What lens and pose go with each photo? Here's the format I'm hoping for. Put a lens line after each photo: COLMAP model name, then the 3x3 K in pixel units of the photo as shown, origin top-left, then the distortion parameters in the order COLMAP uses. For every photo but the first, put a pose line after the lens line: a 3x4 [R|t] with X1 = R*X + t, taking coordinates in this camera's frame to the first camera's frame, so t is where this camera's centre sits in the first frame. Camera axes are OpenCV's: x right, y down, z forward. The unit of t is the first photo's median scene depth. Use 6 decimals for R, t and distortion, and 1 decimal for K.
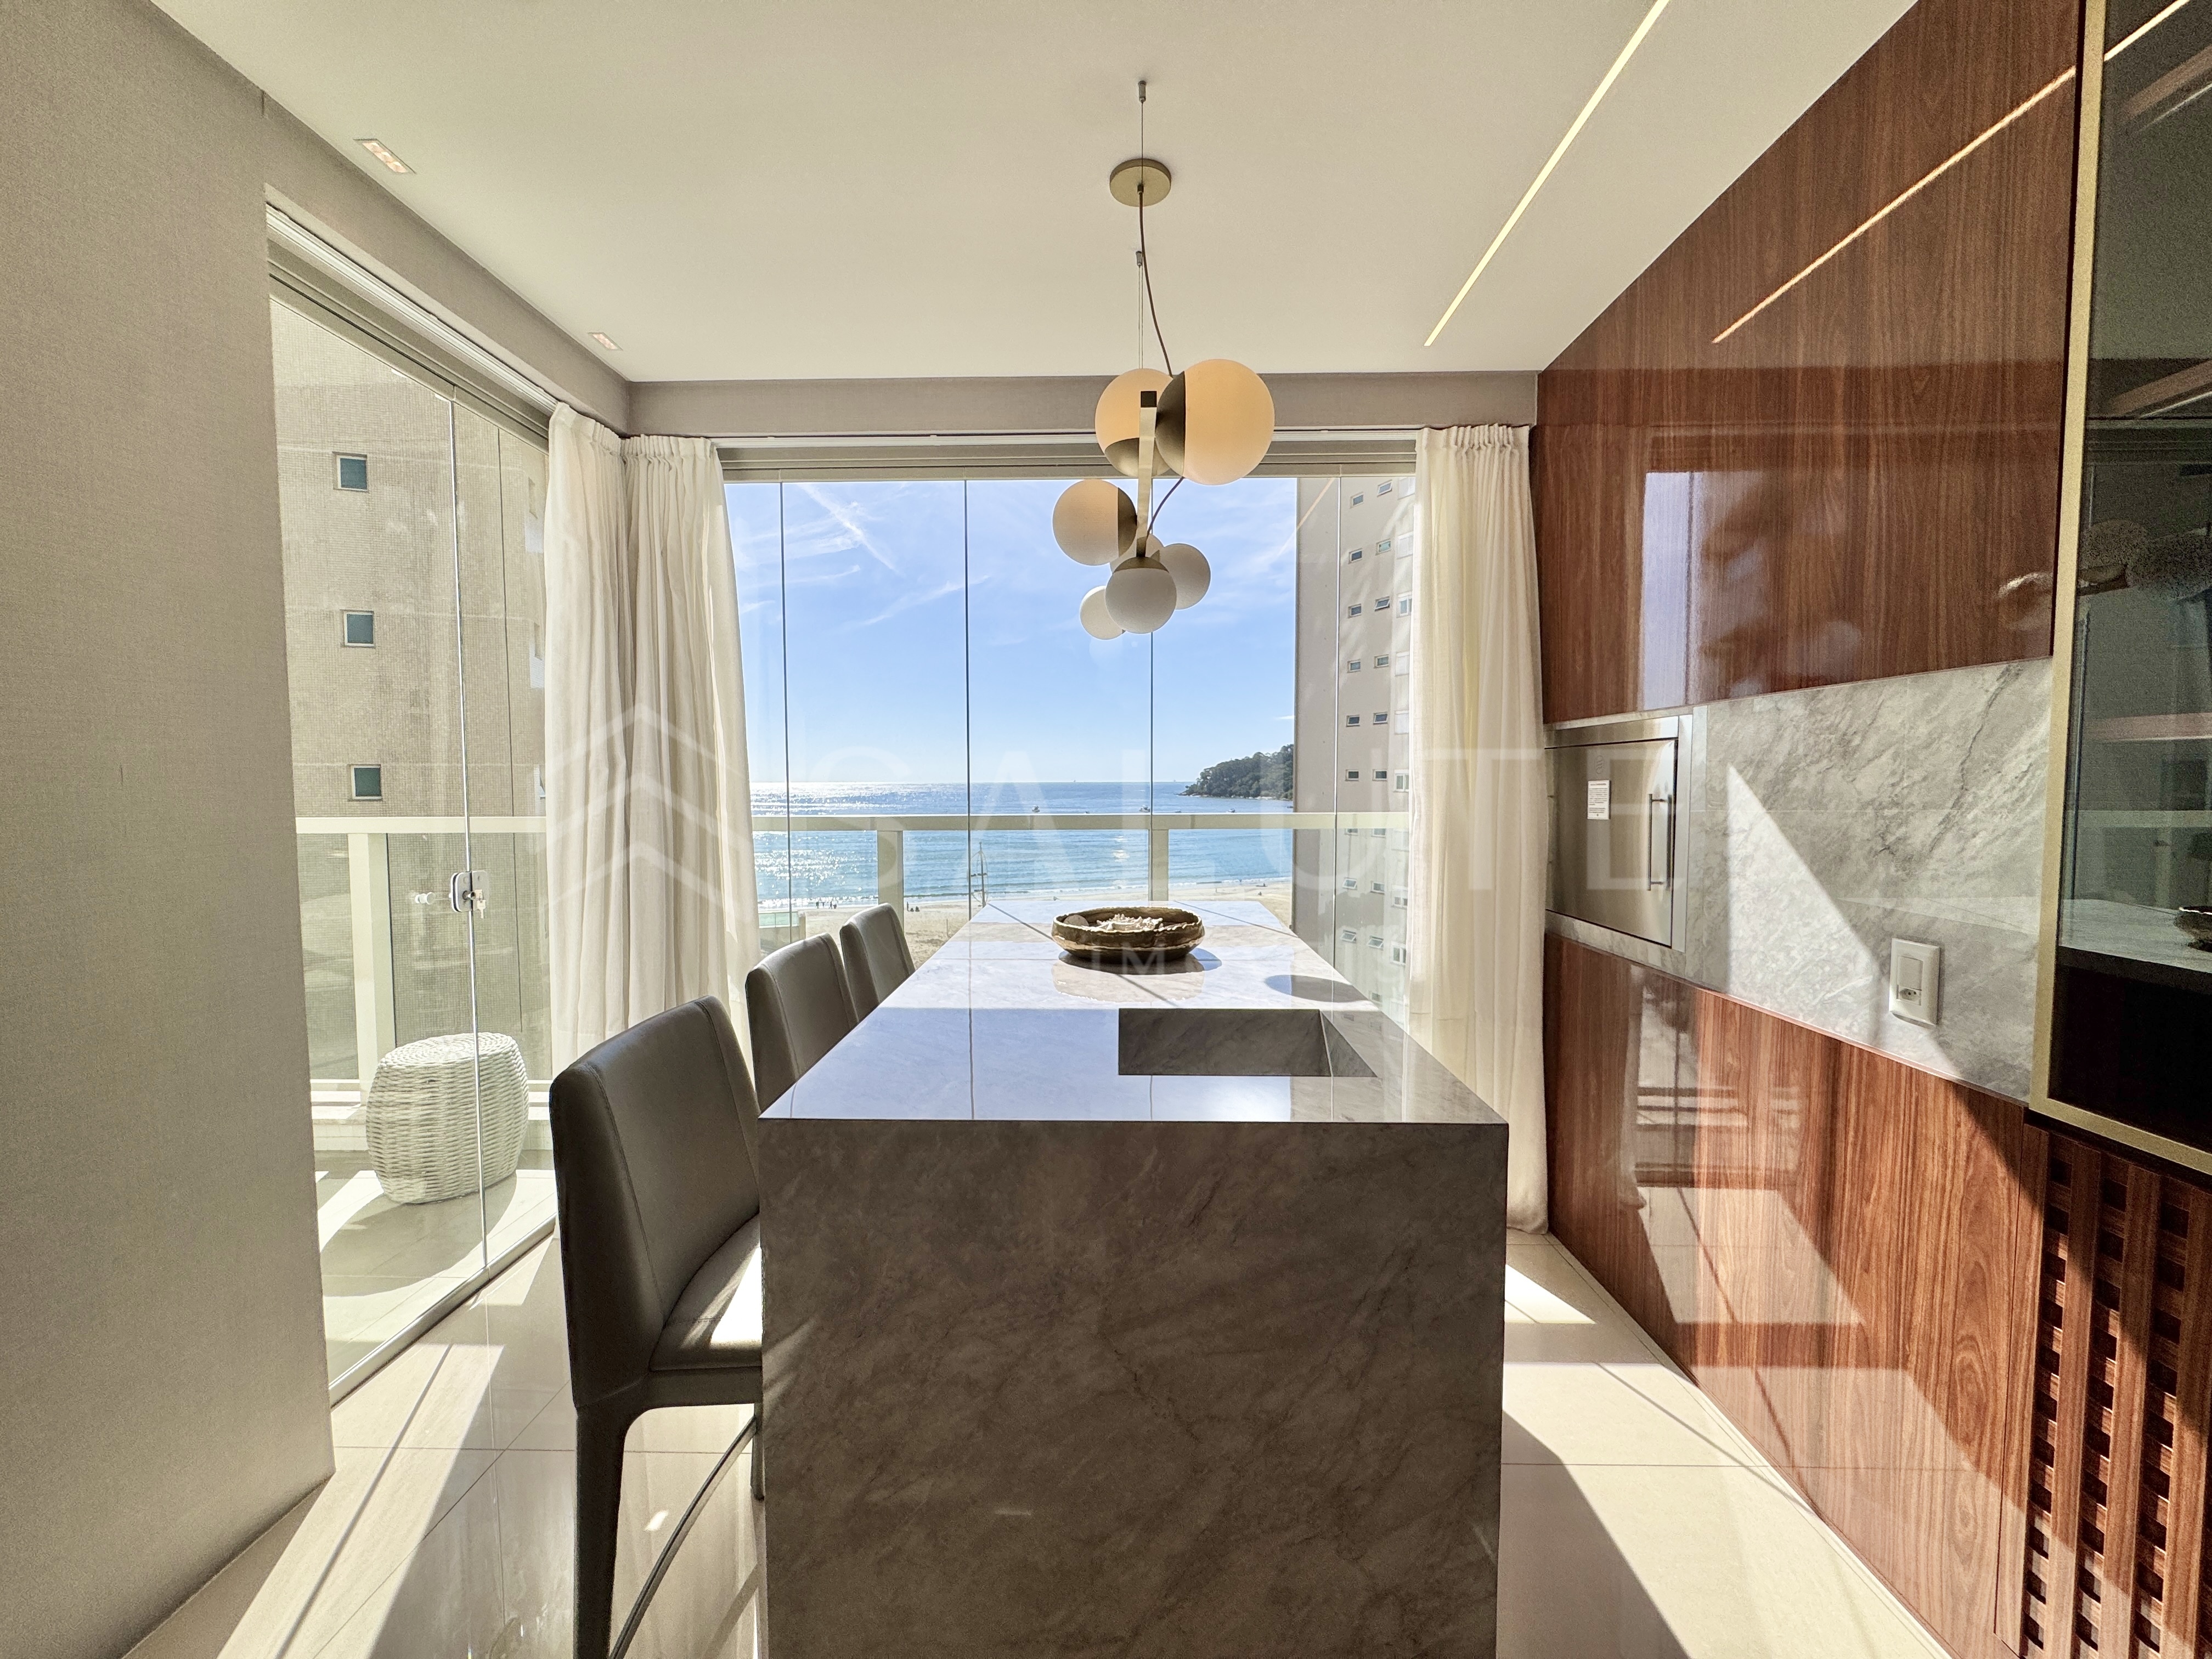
lens RADIAL K [[882.0, 0, 1103.5], [0, 882.0, 826.7], [0, 0, 1]] dist [-0.002472, 0.000096]
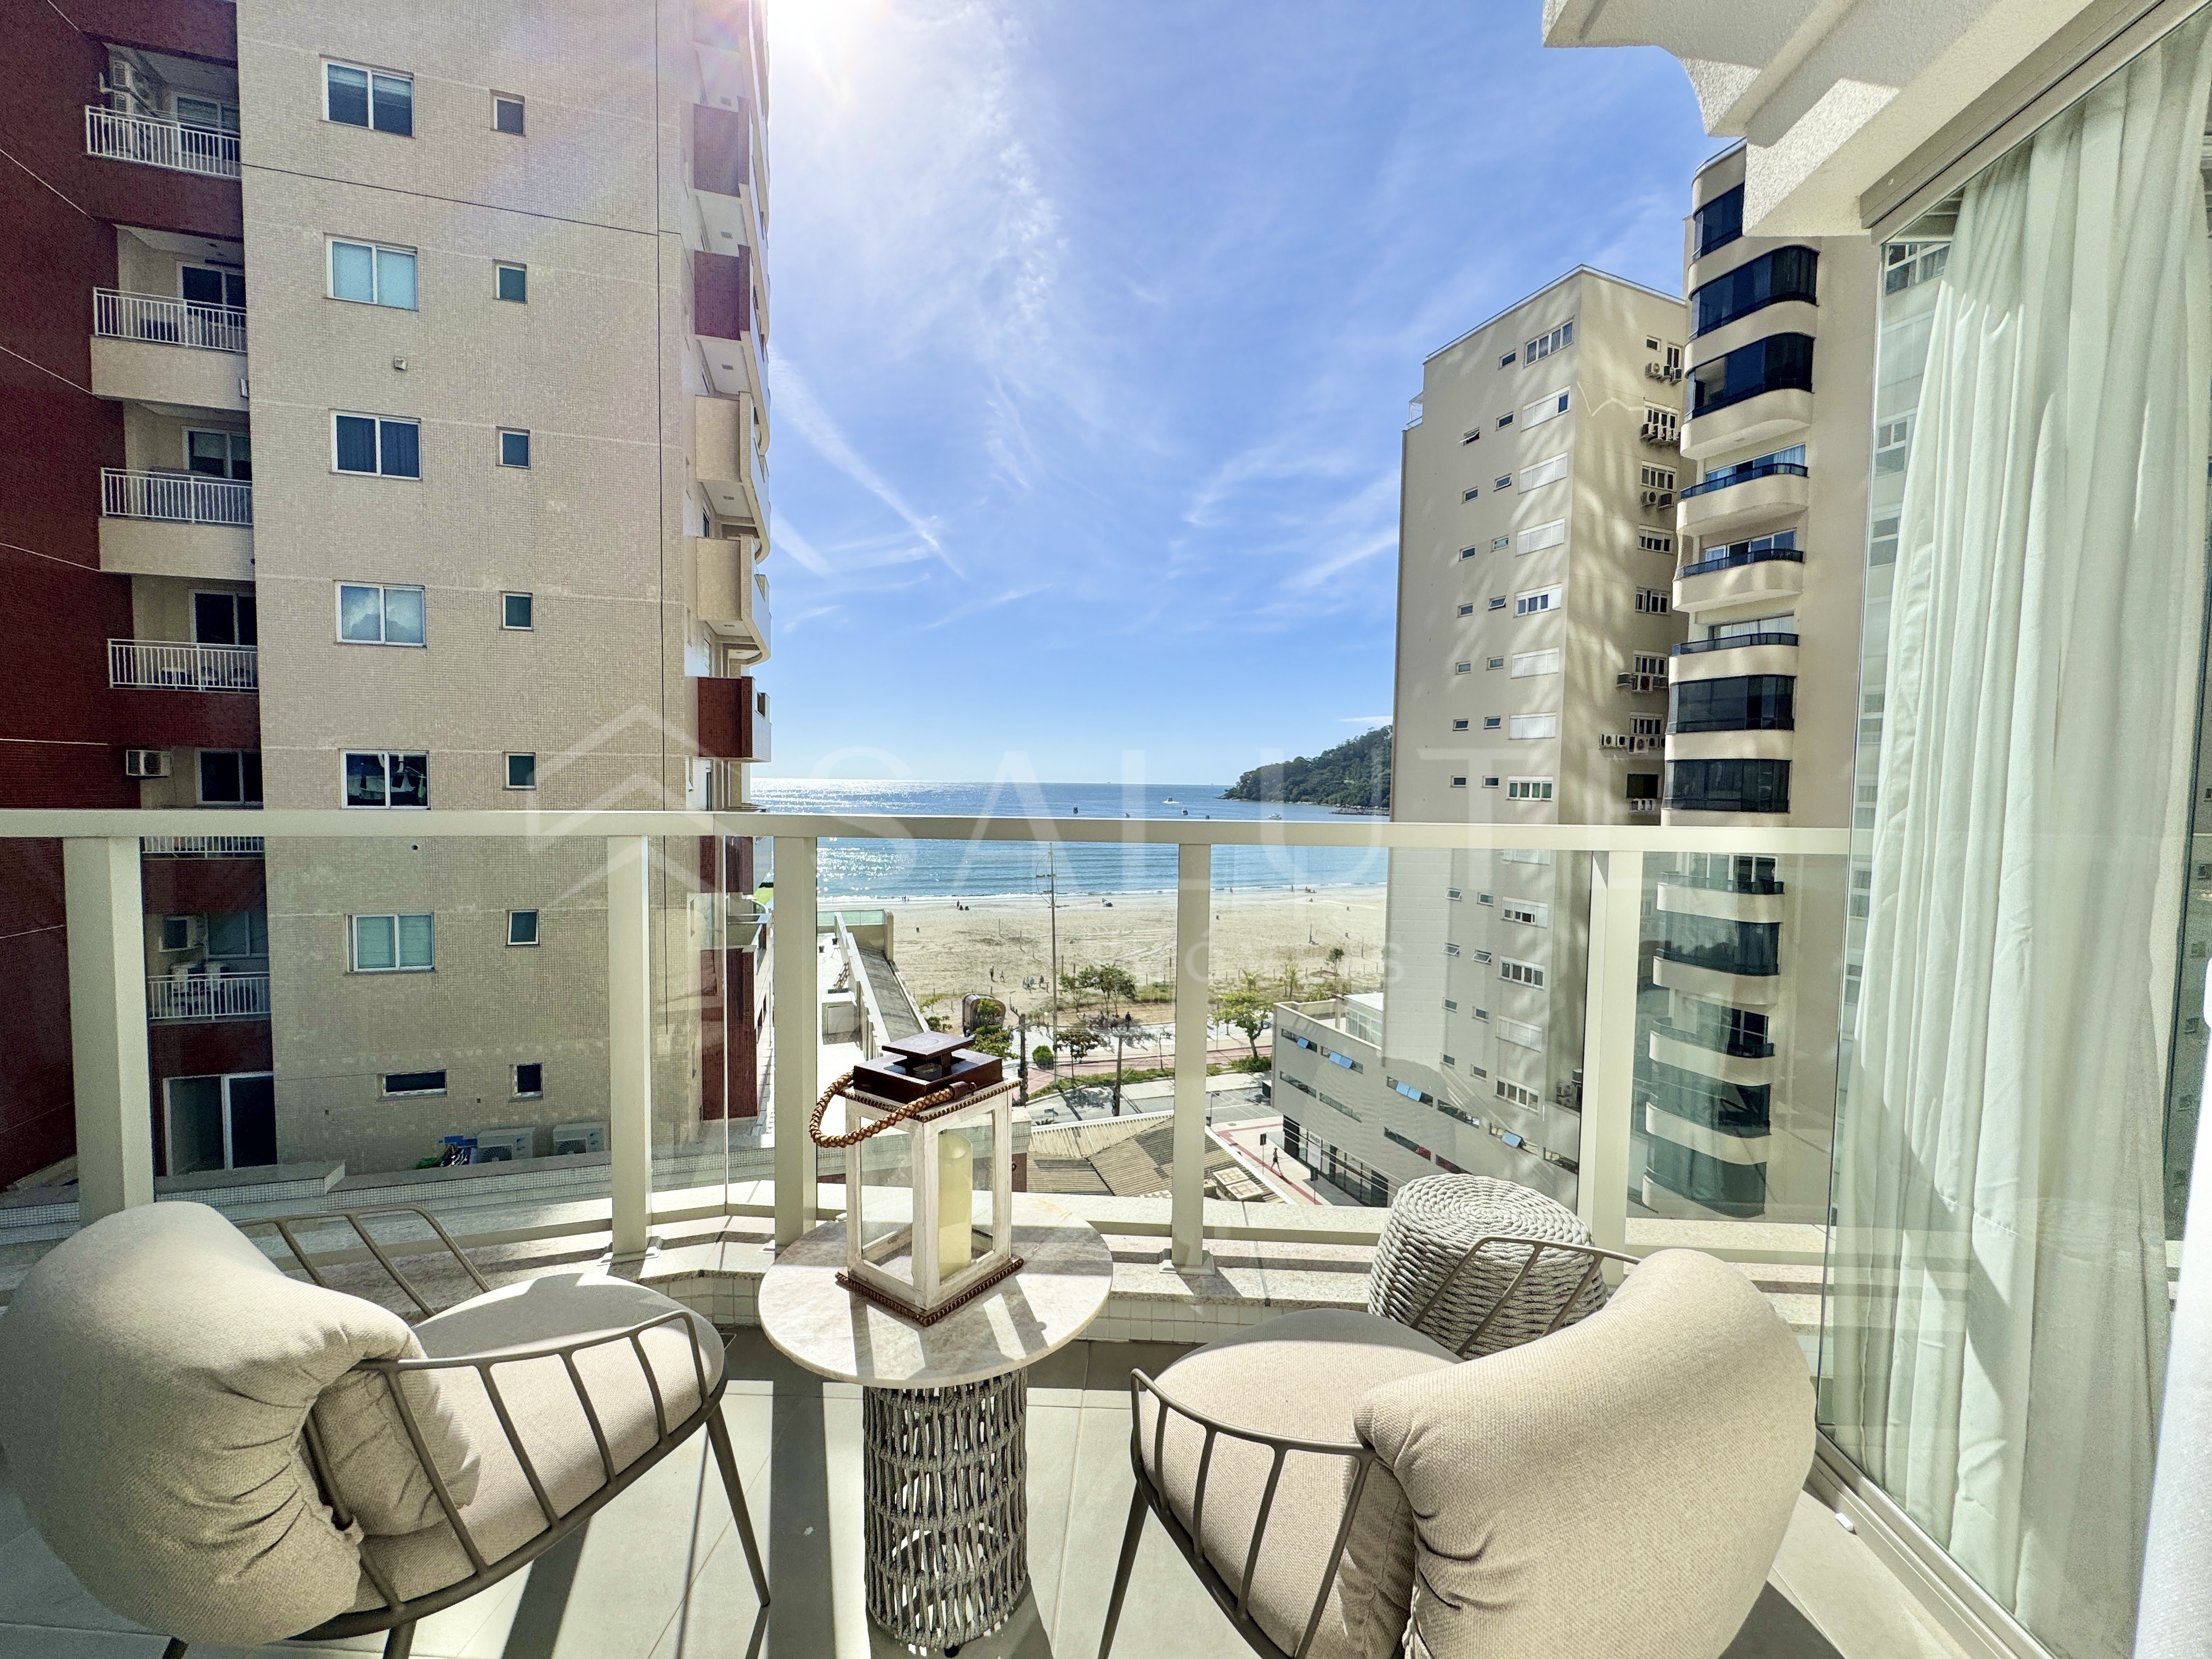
lens RADIAL K [[882.0, 0, 1103.5], [0, 882.0, 826.7], [0, 0, 1]] dist [-0.002472, 0.000096]
pose [[0.998943, 0.021214, -0.040767, -1.848197], [-0.021268, 0.999773, -0.000878, -0.012911], [0.040739, 0.001744, 0.999168, 0.791671]]
